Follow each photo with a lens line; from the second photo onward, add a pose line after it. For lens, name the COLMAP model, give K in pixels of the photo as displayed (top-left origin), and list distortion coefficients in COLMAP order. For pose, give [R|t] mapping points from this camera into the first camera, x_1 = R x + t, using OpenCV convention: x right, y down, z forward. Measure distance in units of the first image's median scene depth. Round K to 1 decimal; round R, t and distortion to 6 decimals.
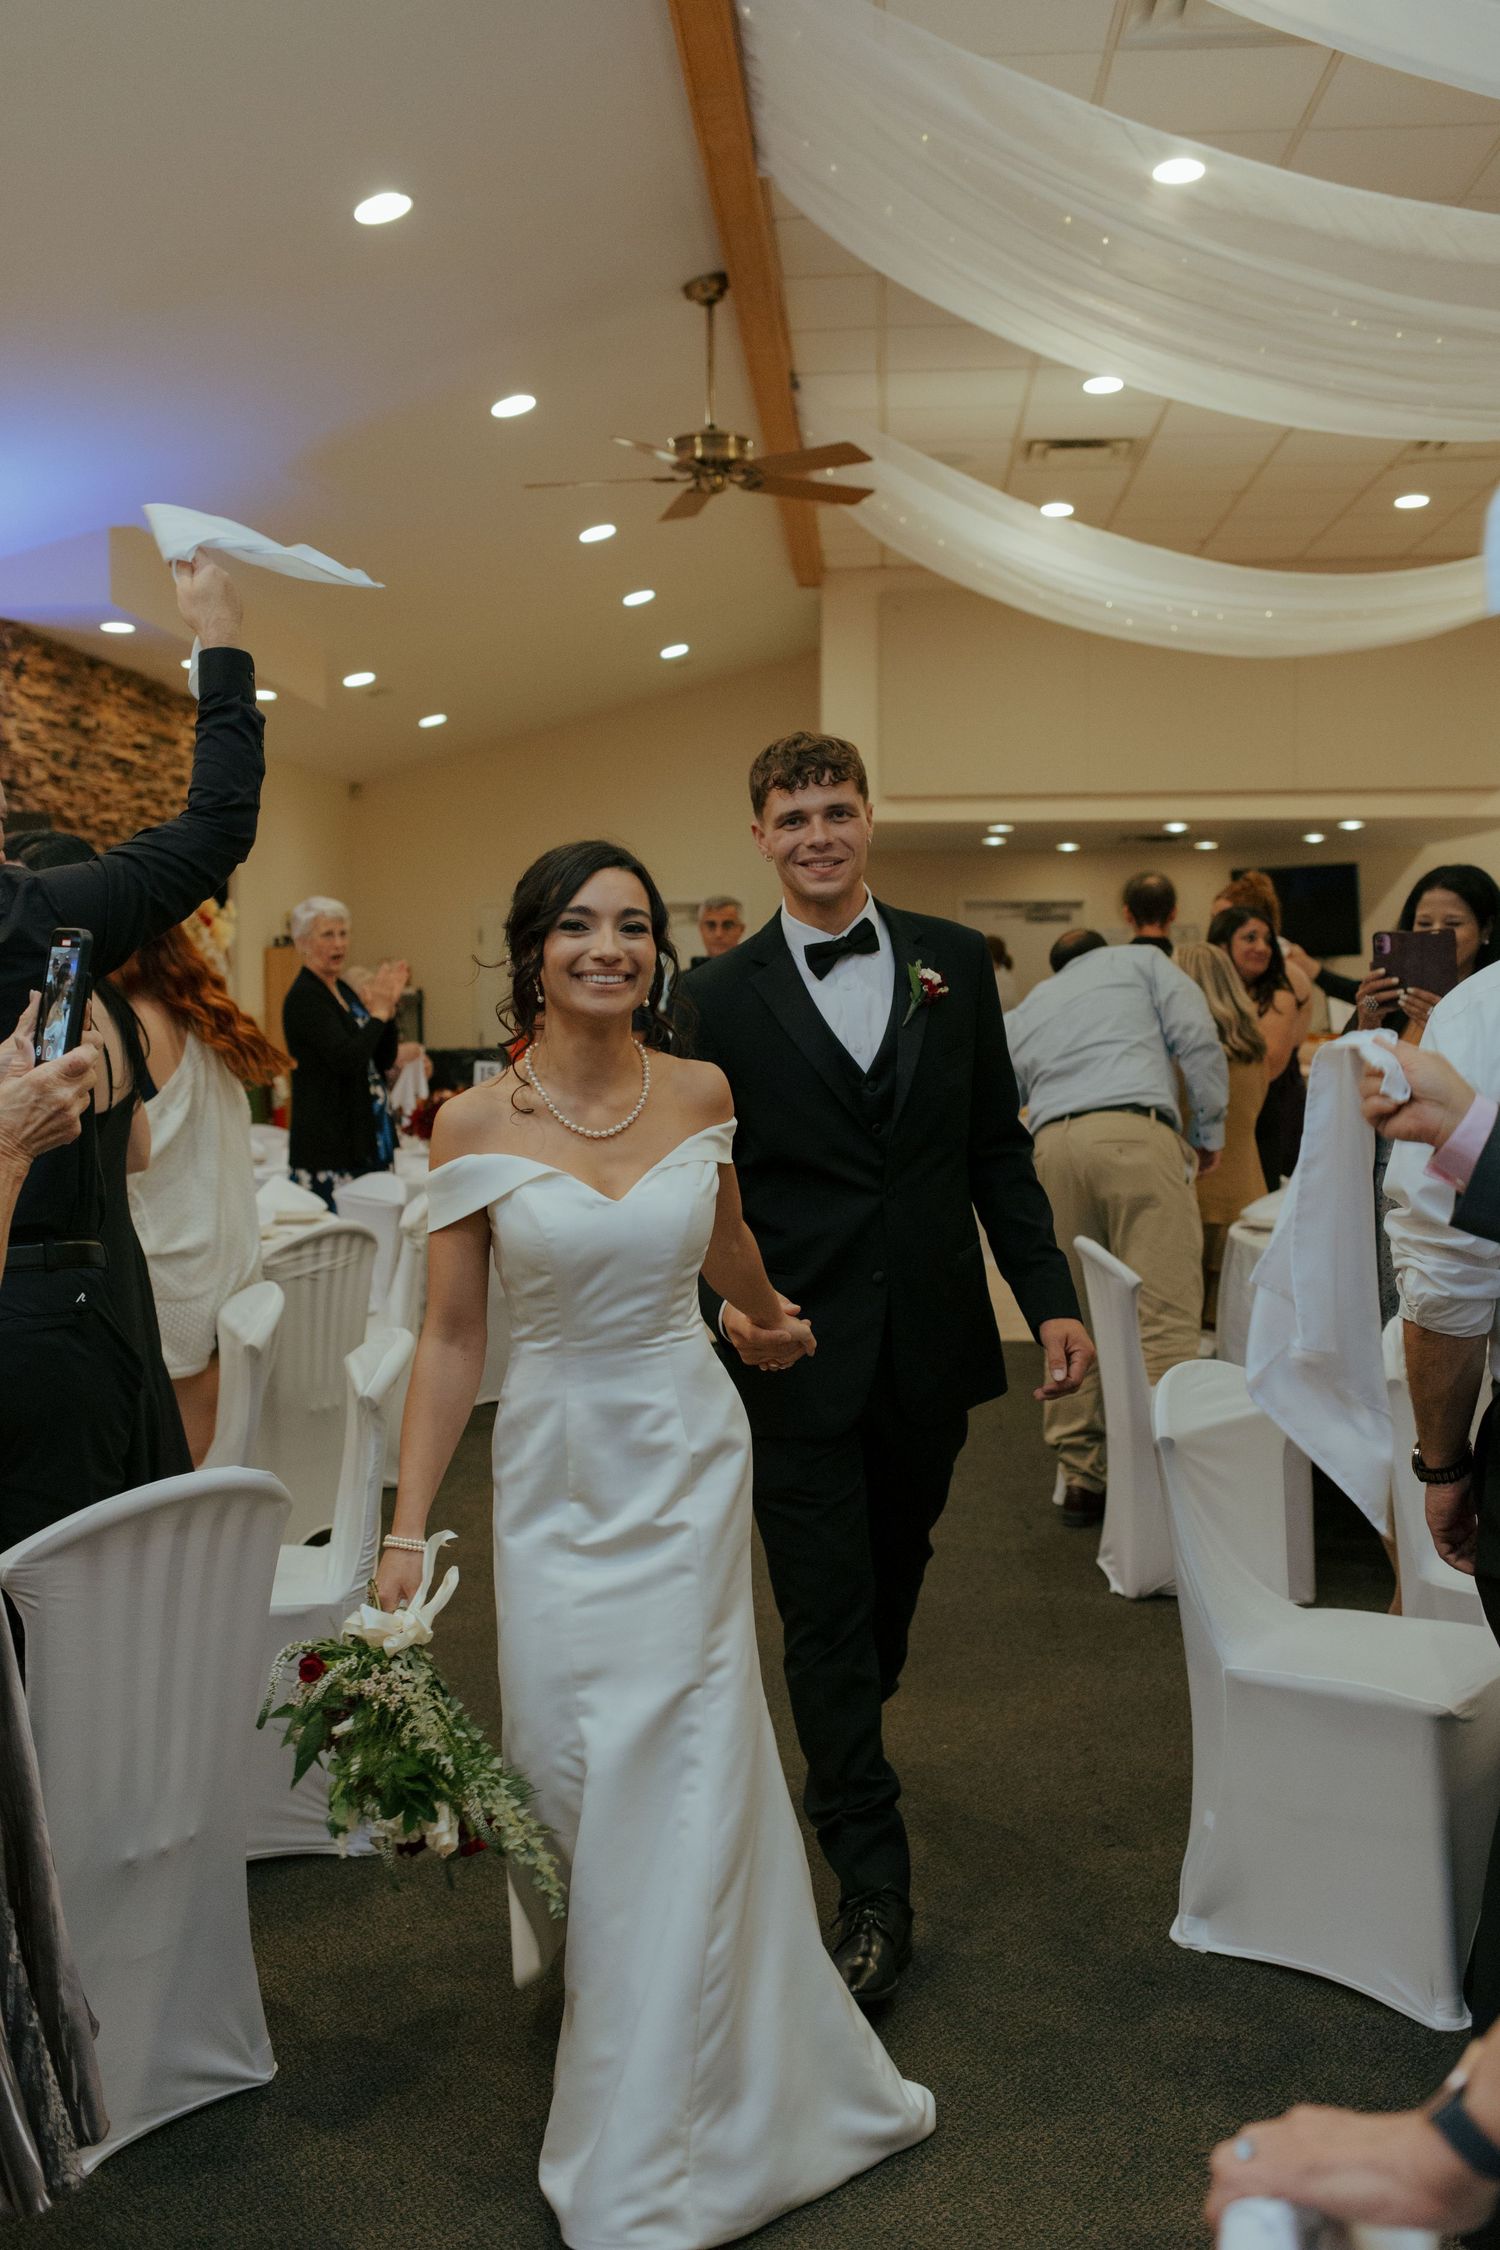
lens RADIAL K [[2274.6, 0, 750.0], [0, 2274.6, 1125.0], [0, 0, 1]] dist [0.006478, -0.003862]
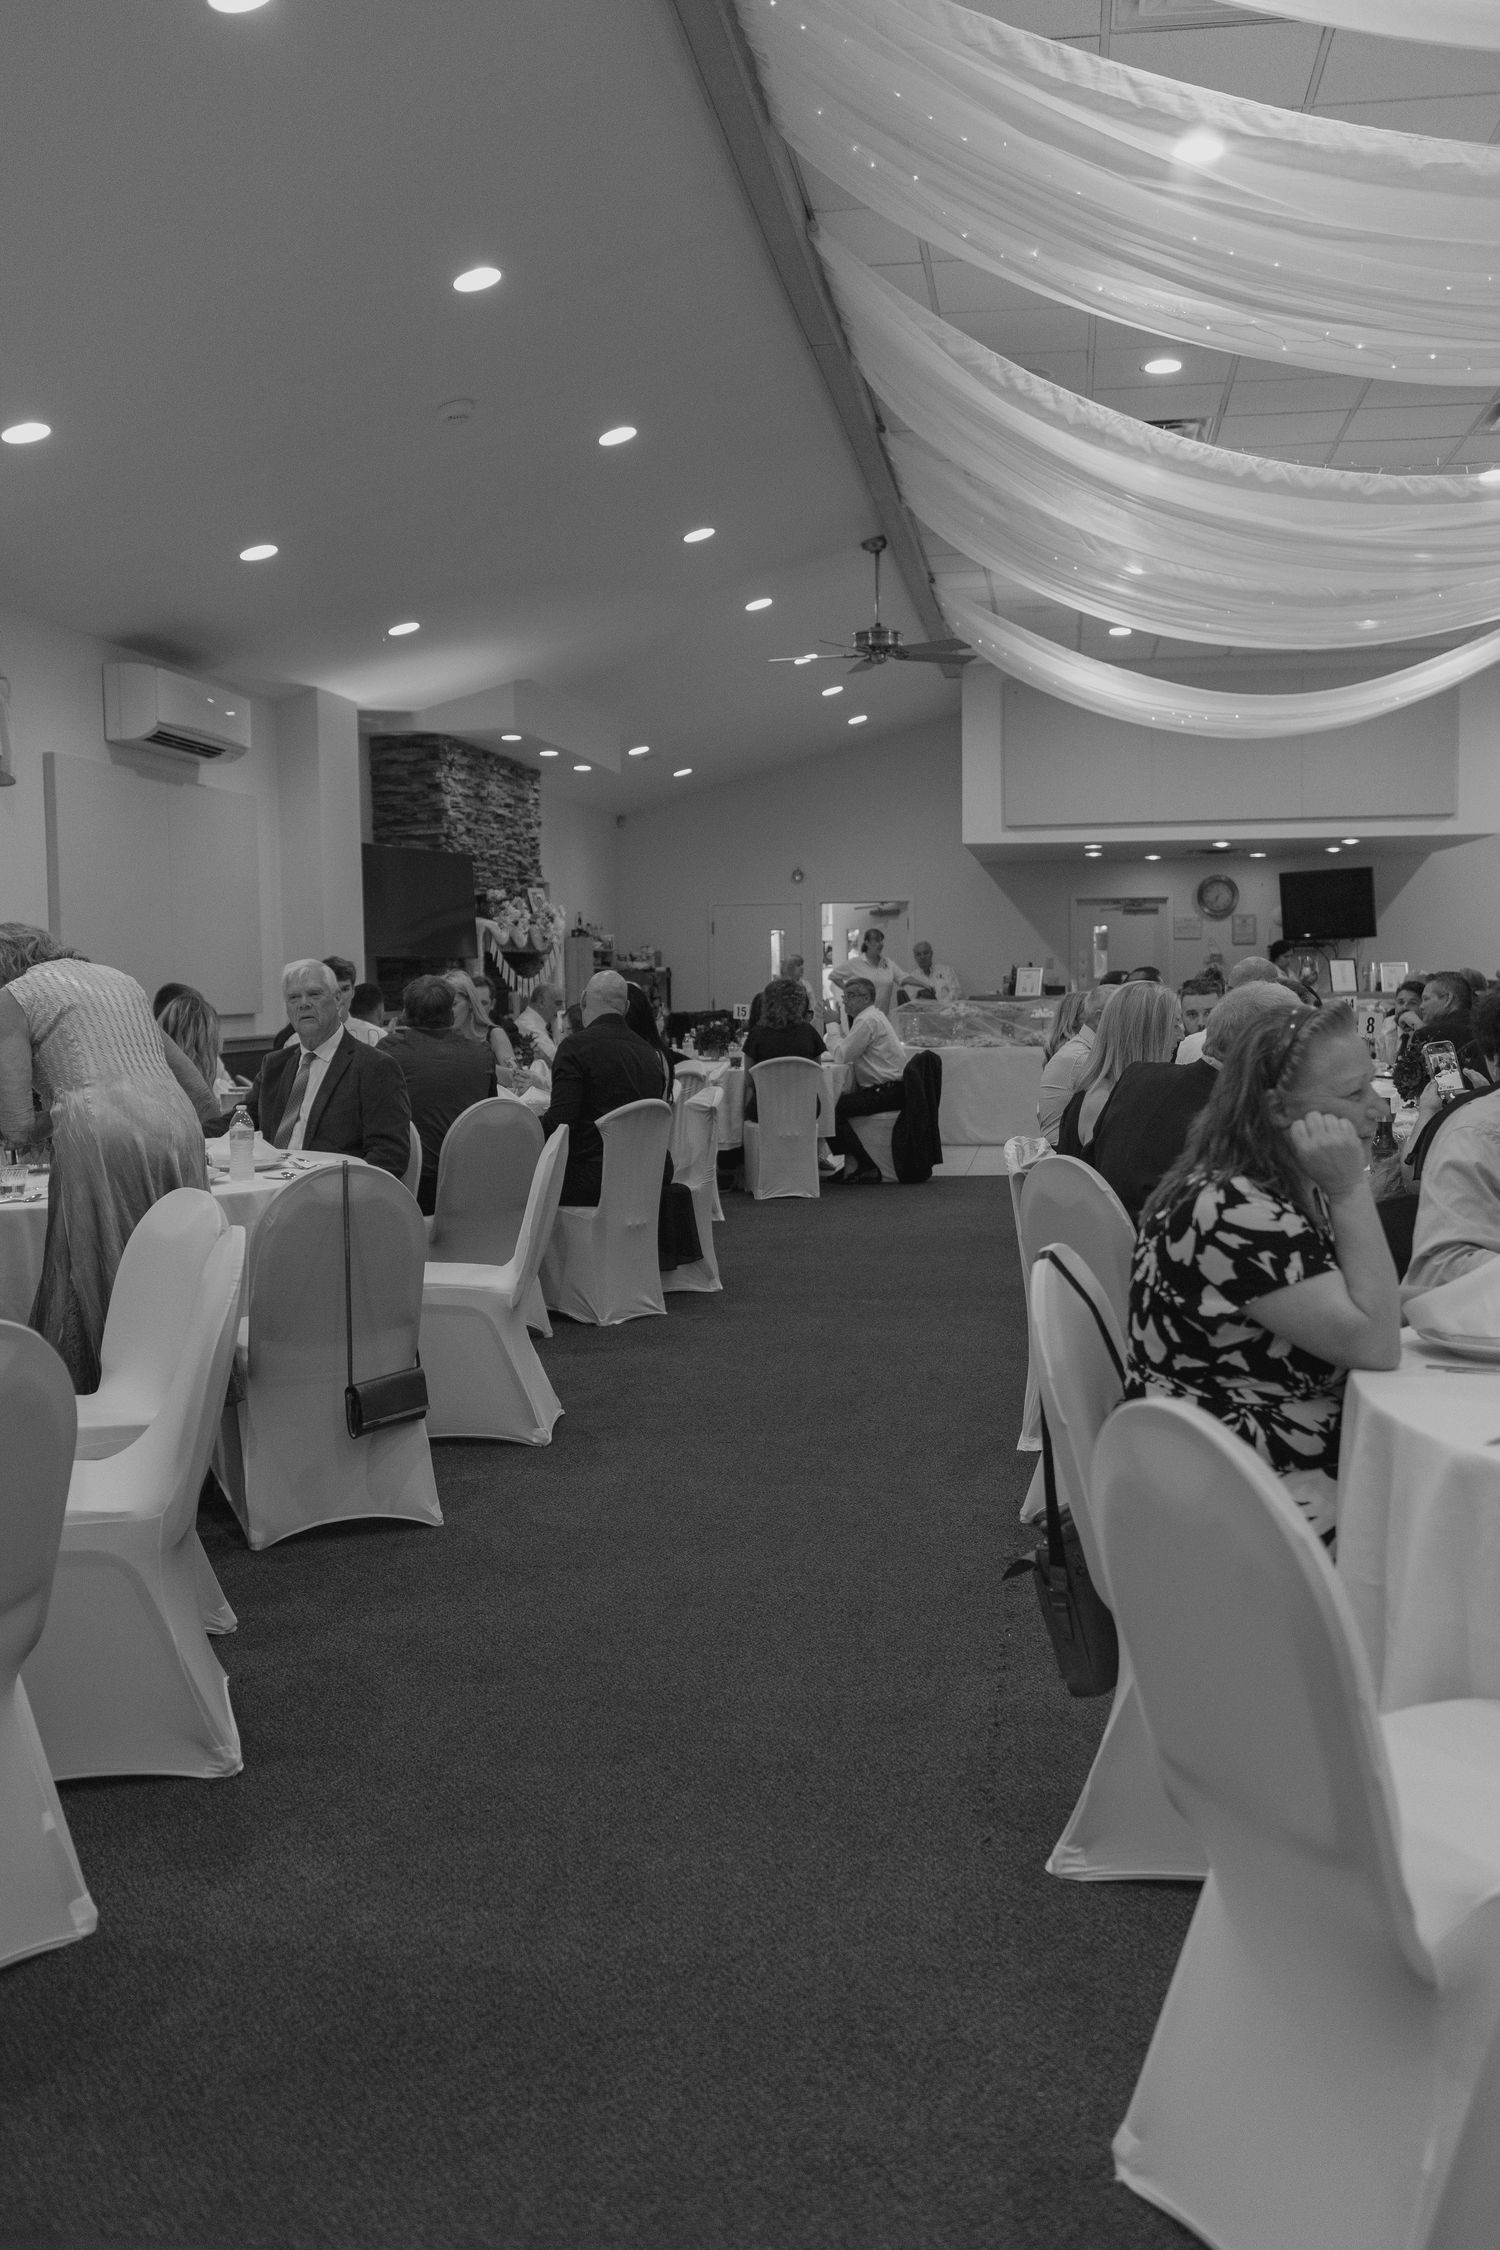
lens RADIAL K [[2235.2, 0, 722.1], [0, 2235.2, 1135.1], [0, 0, 1]] dist [-0.006412, 0.007821]
pose [[0.995508, -0.000022, -0.094674, 0.022900], [0.000857, 0.999961, 0.008780, 0.054357], [0.094670, -0.008821, 0.995470, -0.619938]]
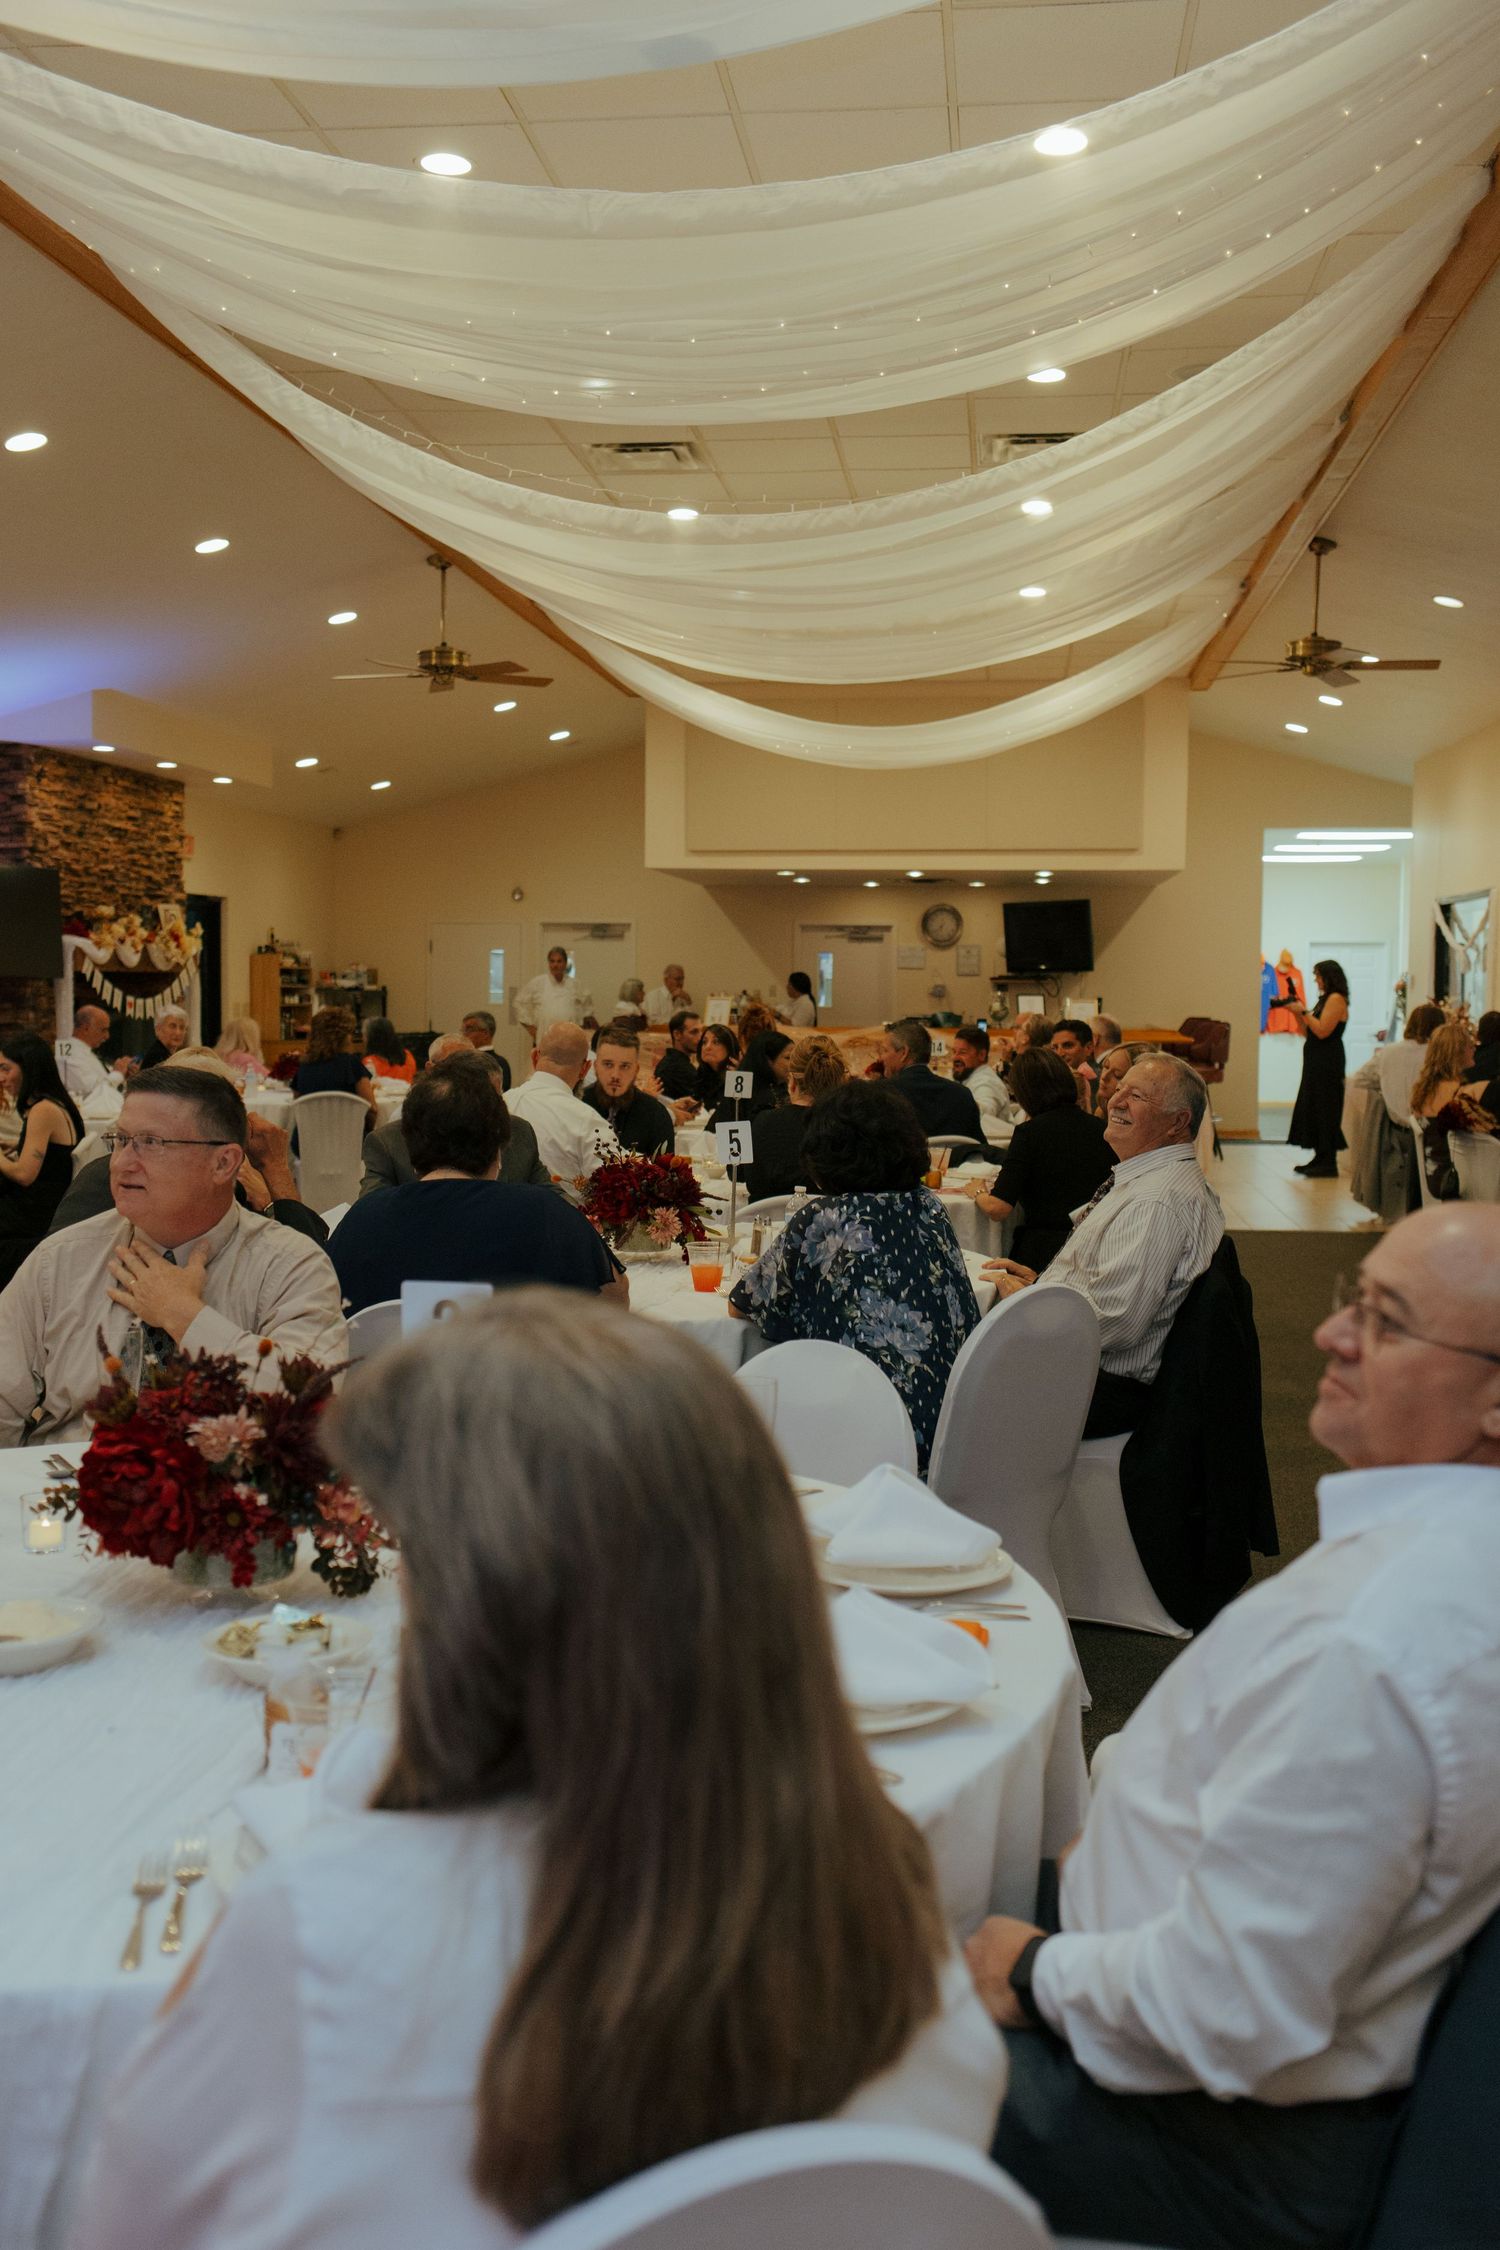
lens RADIAL K [[2274.6, 0, 750.0], [0, 2274.6, 1125.0], [0, 0, 1]] dist [0.006478, -0.003862]
pose [[0.998089, 0.019114, -0.058767, 0.280661], [-0.019163, 0.999816, -0.000272, 0.031715], [0.058751, 0.001398, 0.998272, -0.566605]]
